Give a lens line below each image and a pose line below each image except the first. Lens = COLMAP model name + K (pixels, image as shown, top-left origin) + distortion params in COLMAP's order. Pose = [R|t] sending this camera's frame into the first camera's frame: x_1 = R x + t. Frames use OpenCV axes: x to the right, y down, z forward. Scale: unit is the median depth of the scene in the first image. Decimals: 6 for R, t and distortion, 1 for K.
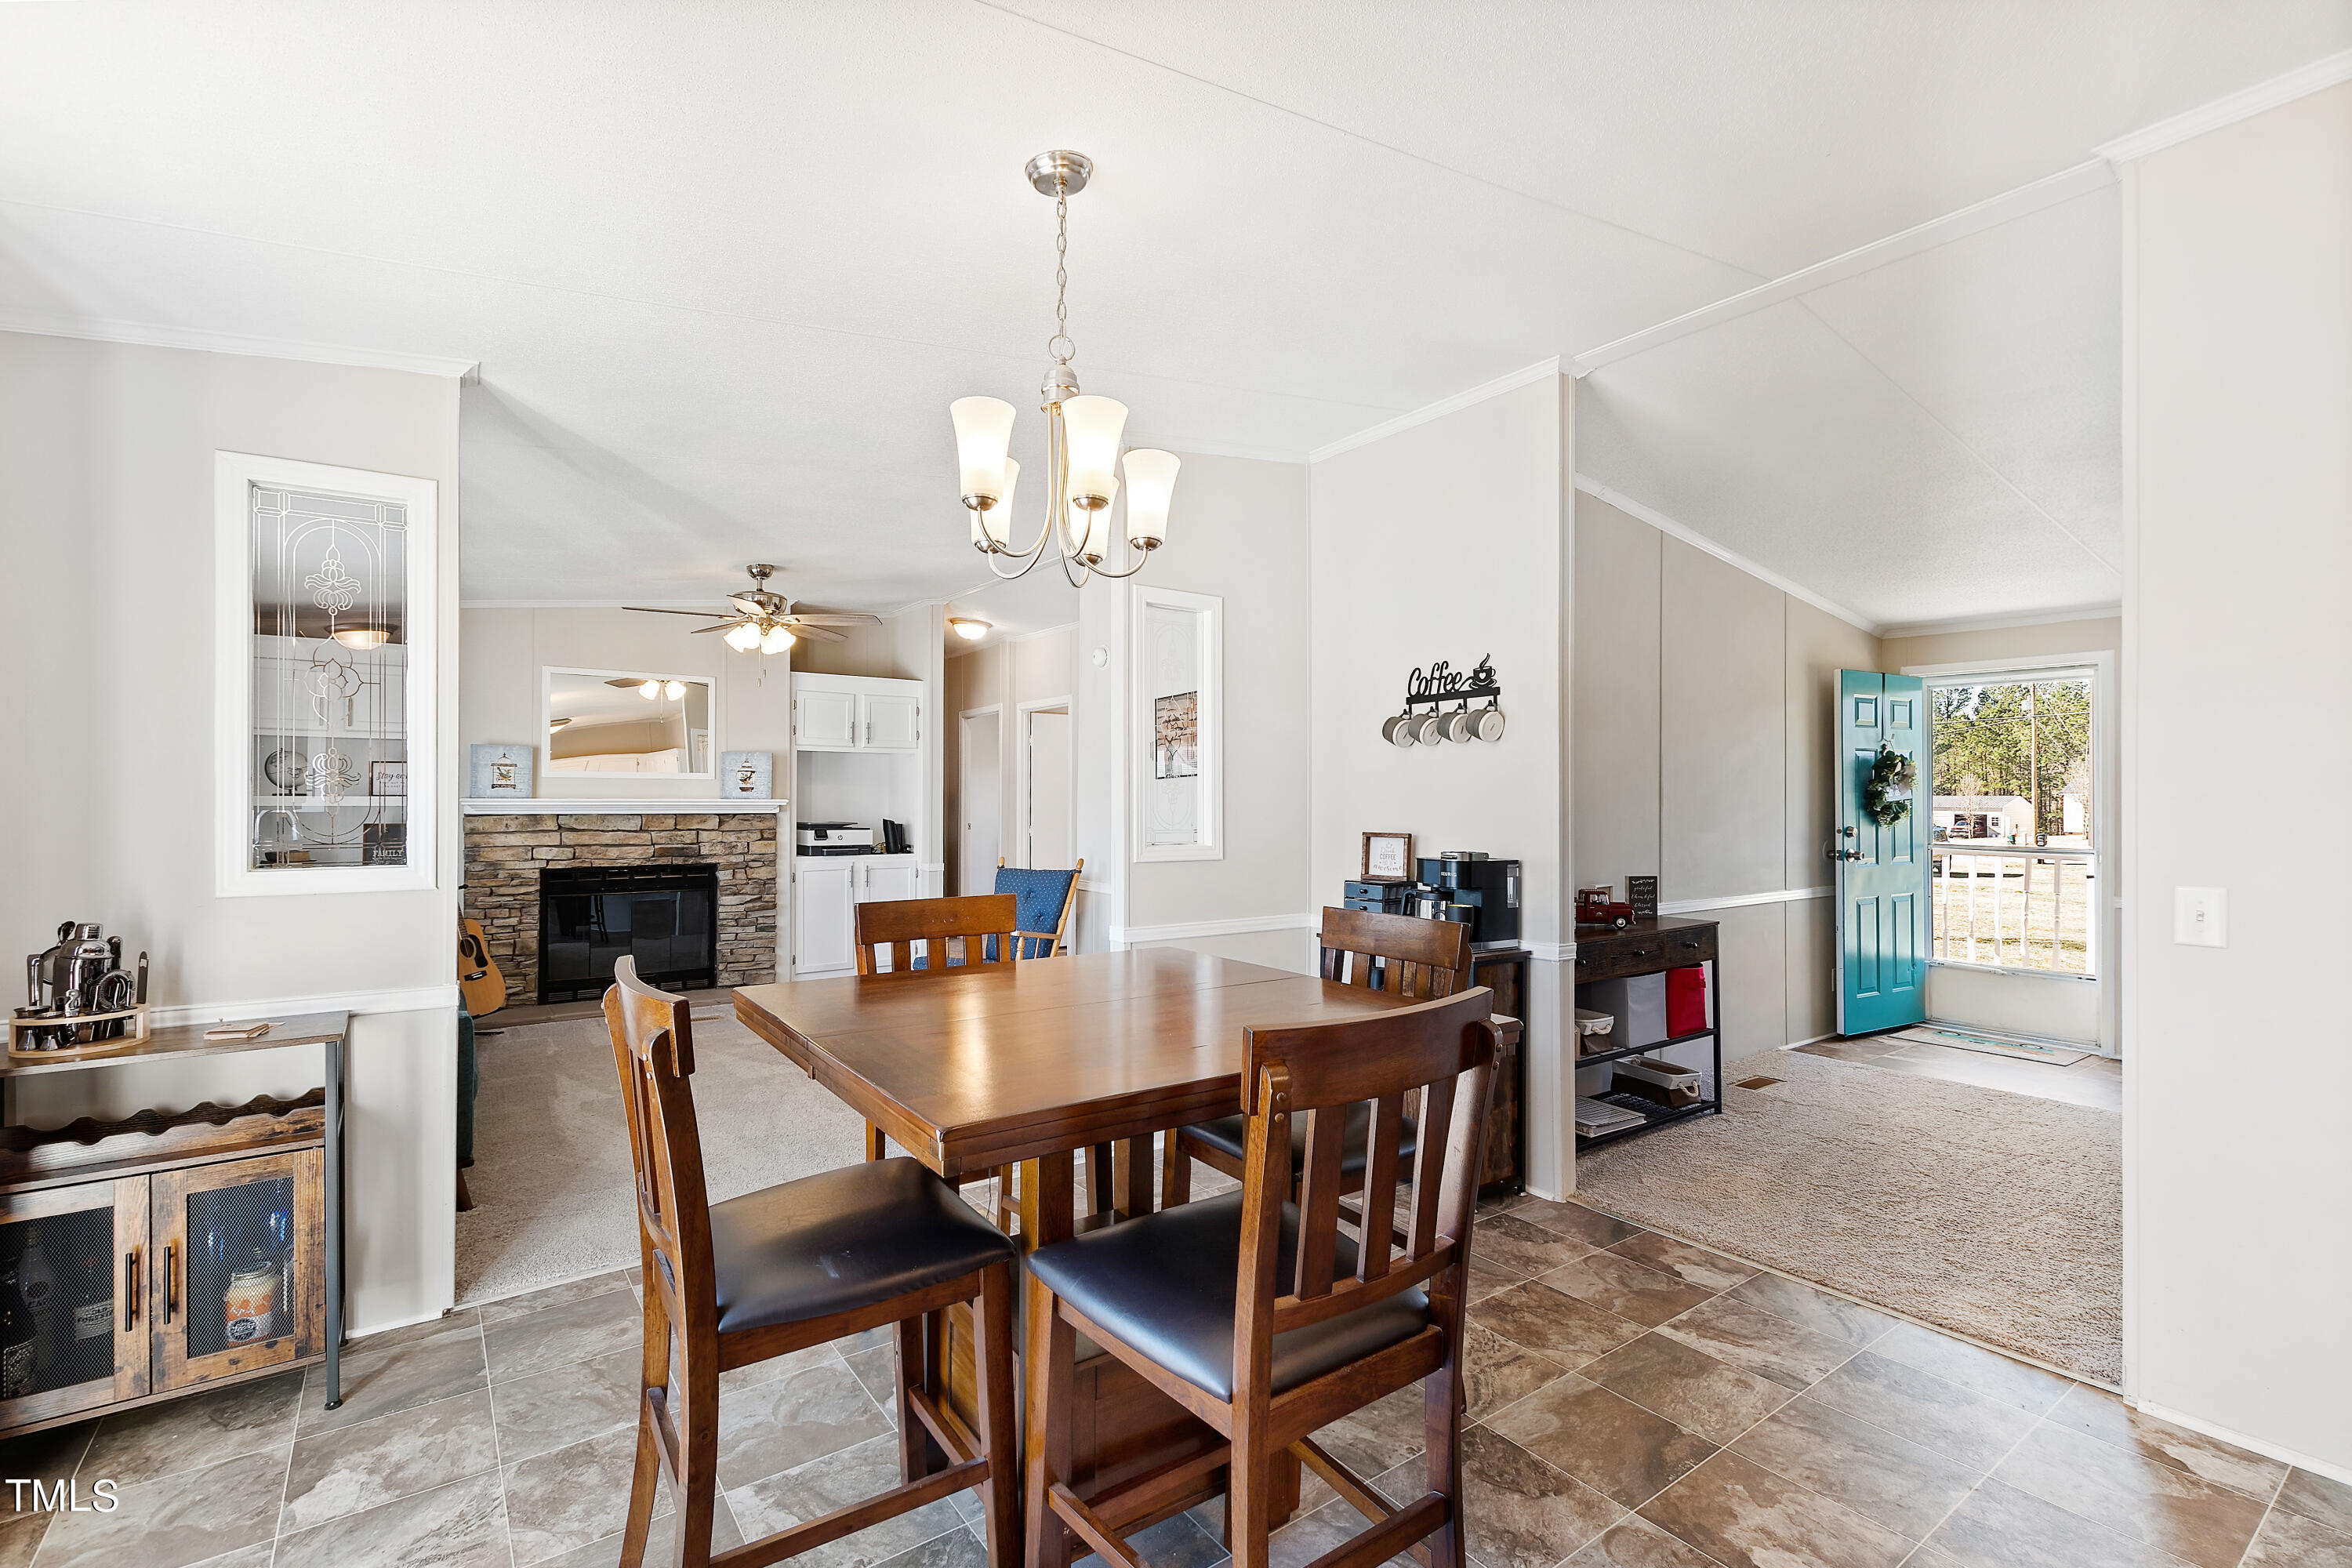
lens RADIAL K [[1054.9, 0, 1163.2], [0, 1054.9, 805.5], [0, 0, 1]] dist [0.002279, -0.000297]
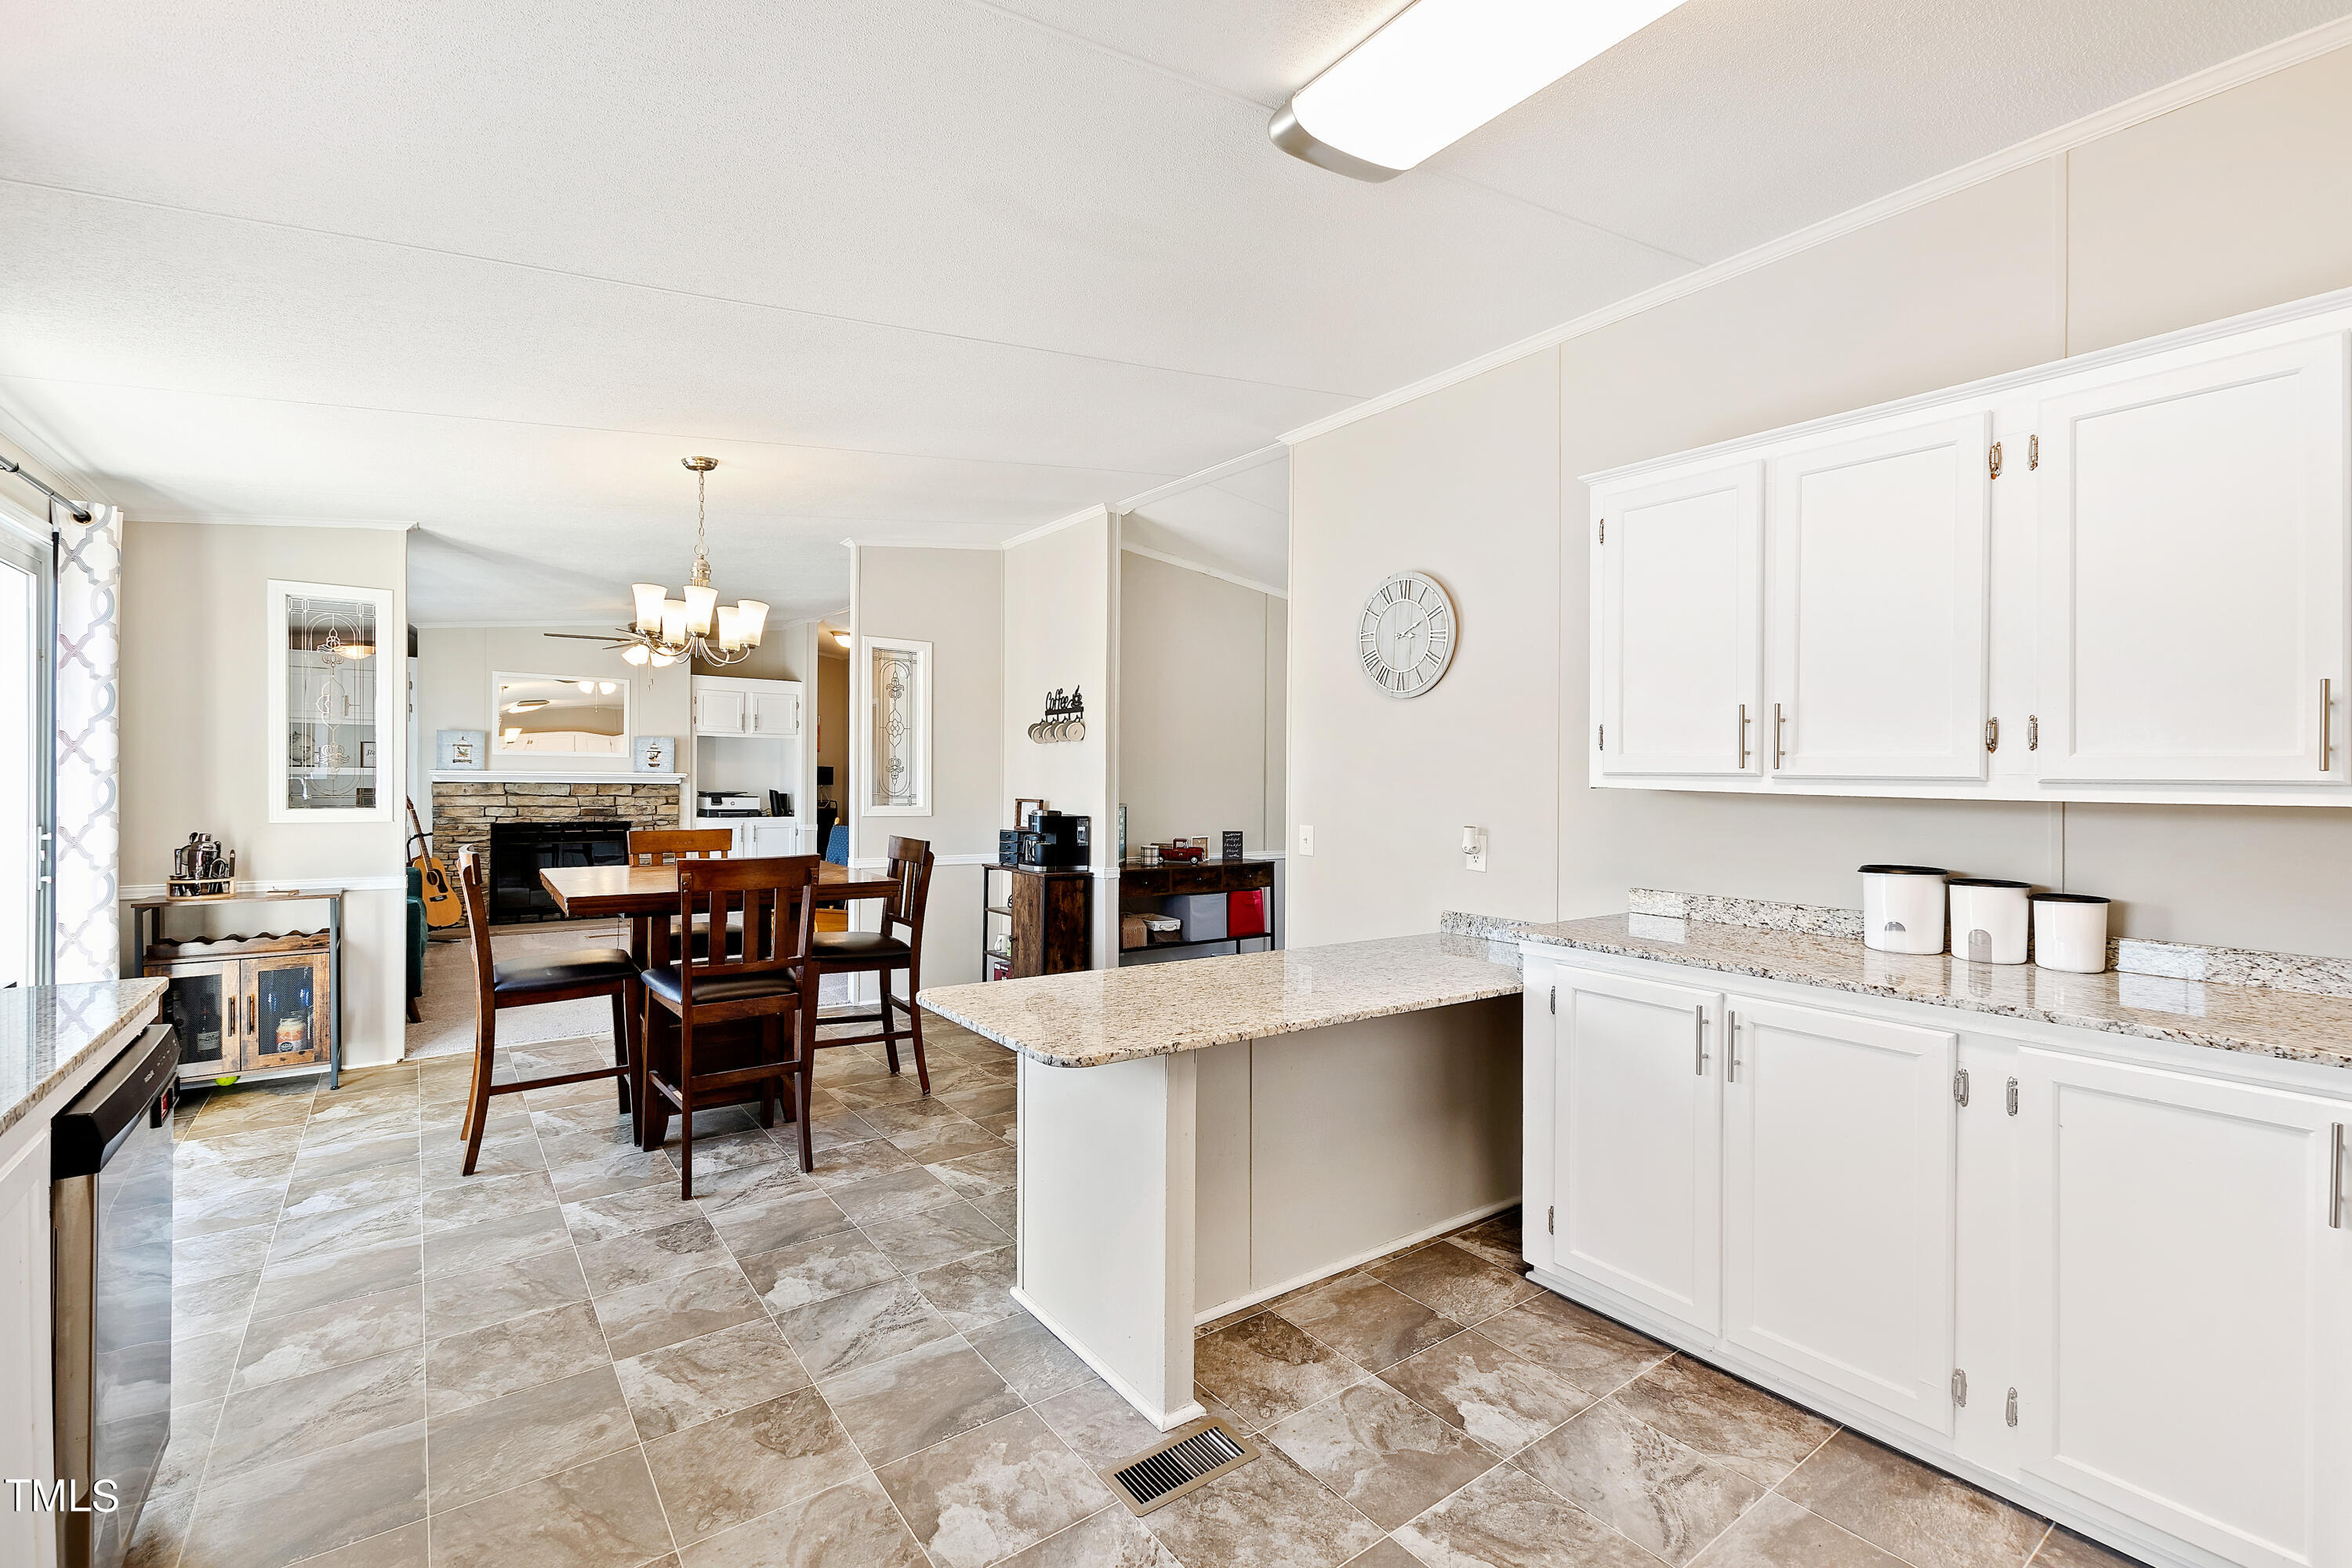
lens RADIAL K [[1047.0, 0, 1189.6], [0, 1047.0, 801.5], [0, 0, 1]] dist [0.001196, 0.000209]
pose [[0.999769, 0.010103, 0.018958, 0.448319], [-0.010423, 0.999803, 0.016887, 0.001385], [-0.018783, -0.017080, 0.999678, -0.570399]]
